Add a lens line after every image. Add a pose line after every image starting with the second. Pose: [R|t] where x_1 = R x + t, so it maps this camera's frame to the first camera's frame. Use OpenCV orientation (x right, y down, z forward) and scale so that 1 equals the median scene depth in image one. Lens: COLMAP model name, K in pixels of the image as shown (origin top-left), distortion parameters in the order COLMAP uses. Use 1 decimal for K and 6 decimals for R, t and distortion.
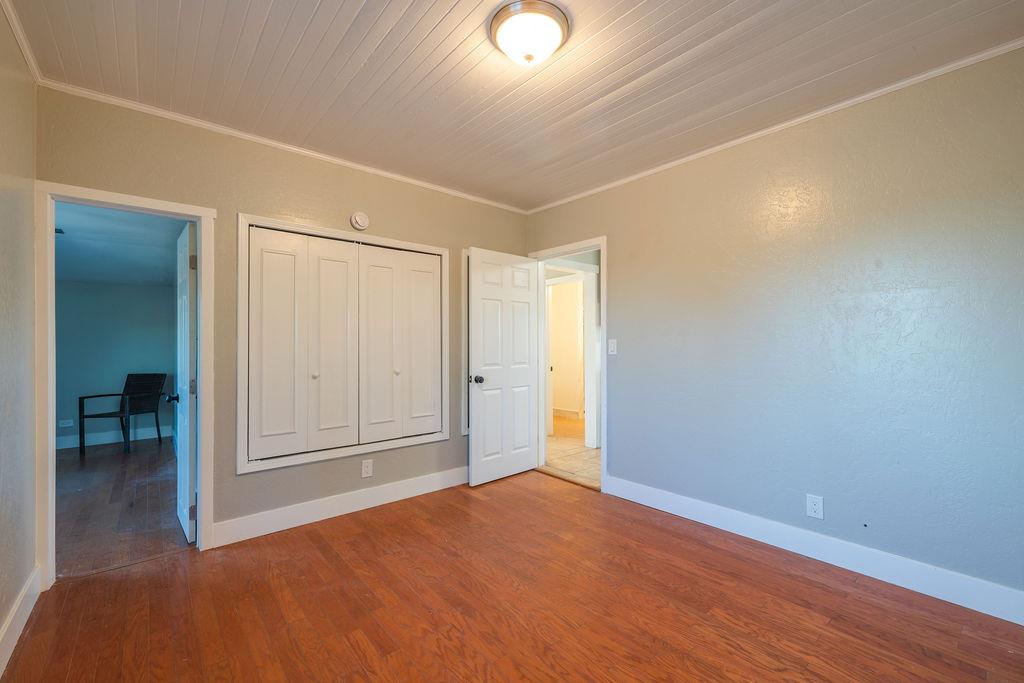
lens RADIAL K [[429.1, 0, 512.0], [0, 429.1, 341.5], [0, 0, 1]] dist [-0.000572, 0.000106]
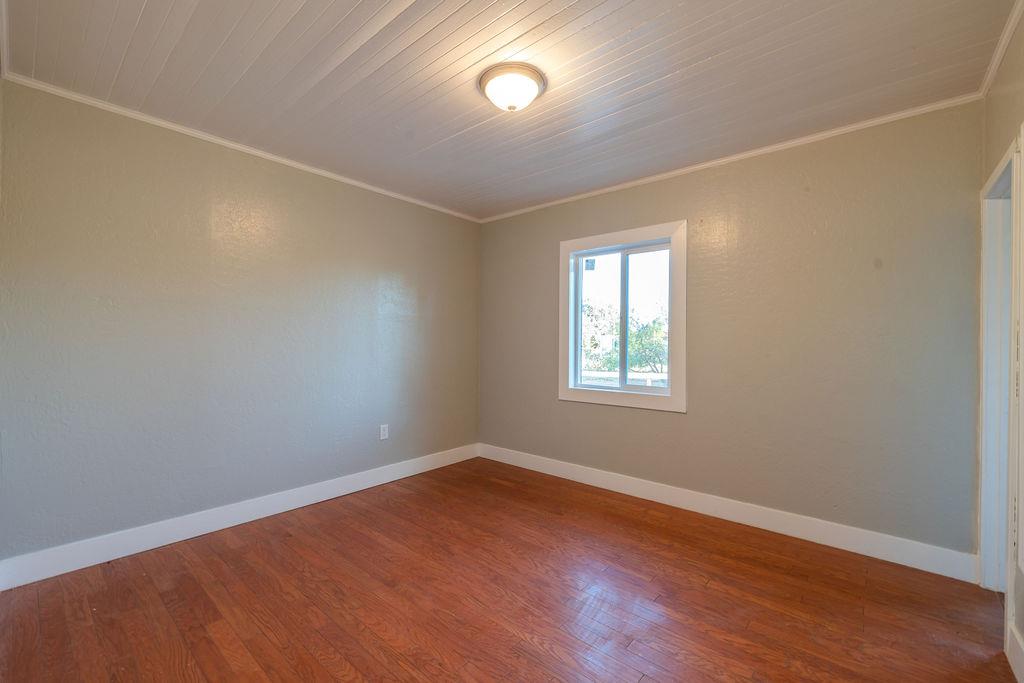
lens RADIAL K [[429.1, 0, 512.0], [0, 429.1, 341.5], [0, 0, 1]] dist [-0.000572, 0.000106]
pose [[-0.988279, -0.003927, -0.152607, 0.212036], [-0.003161, 0.999981, -0.005262, 0.003278], [0.152625, -0.004718, -0.988273, 2.122381]]
